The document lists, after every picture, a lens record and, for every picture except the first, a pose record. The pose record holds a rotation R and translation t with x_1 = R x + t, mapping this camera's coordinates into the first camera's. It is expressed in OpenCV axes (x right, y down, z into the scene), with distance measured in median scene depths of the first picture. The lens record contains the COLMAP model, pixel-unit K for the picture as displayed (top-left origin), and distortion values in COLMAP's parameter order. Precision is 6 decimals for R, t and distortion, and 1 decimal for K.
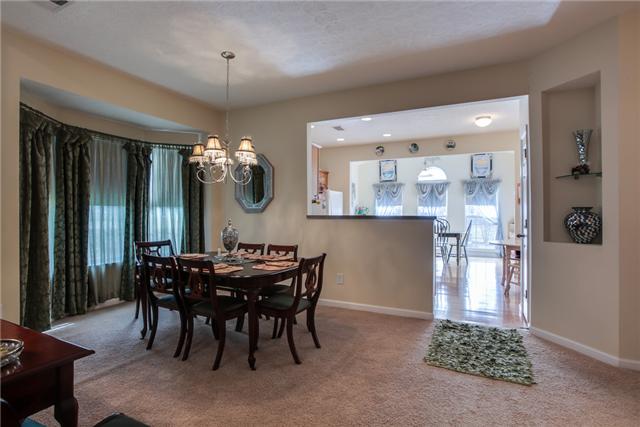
lens RADIAL K [[354.9, 0, 320.0], [0, 354.9, 213.5], [0, 0, 1]] dist [-0.001700, -0.000080]
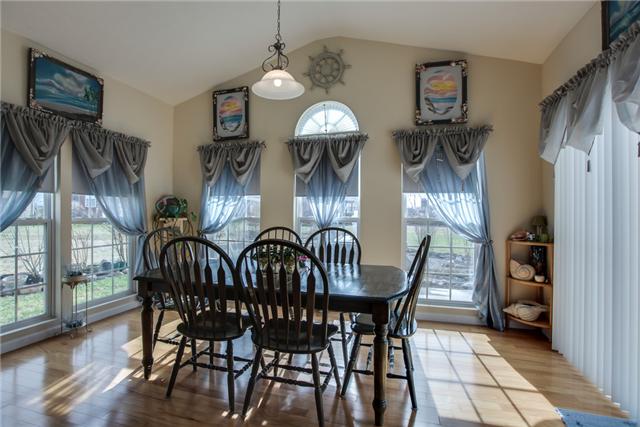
lens RADIAL K [[318.4, 0, 320.0], [0, 318.4, 213.5], [0, 0, 1]] dist [-0.034128, 0.000060]
pose [[0.989196, 0.002222, 0.146584, 0.264397], [-0.001431, 0.999984, -0.005501, 0.002009], [-0.146593, 0.005232, 0.989183, 0.657752]]
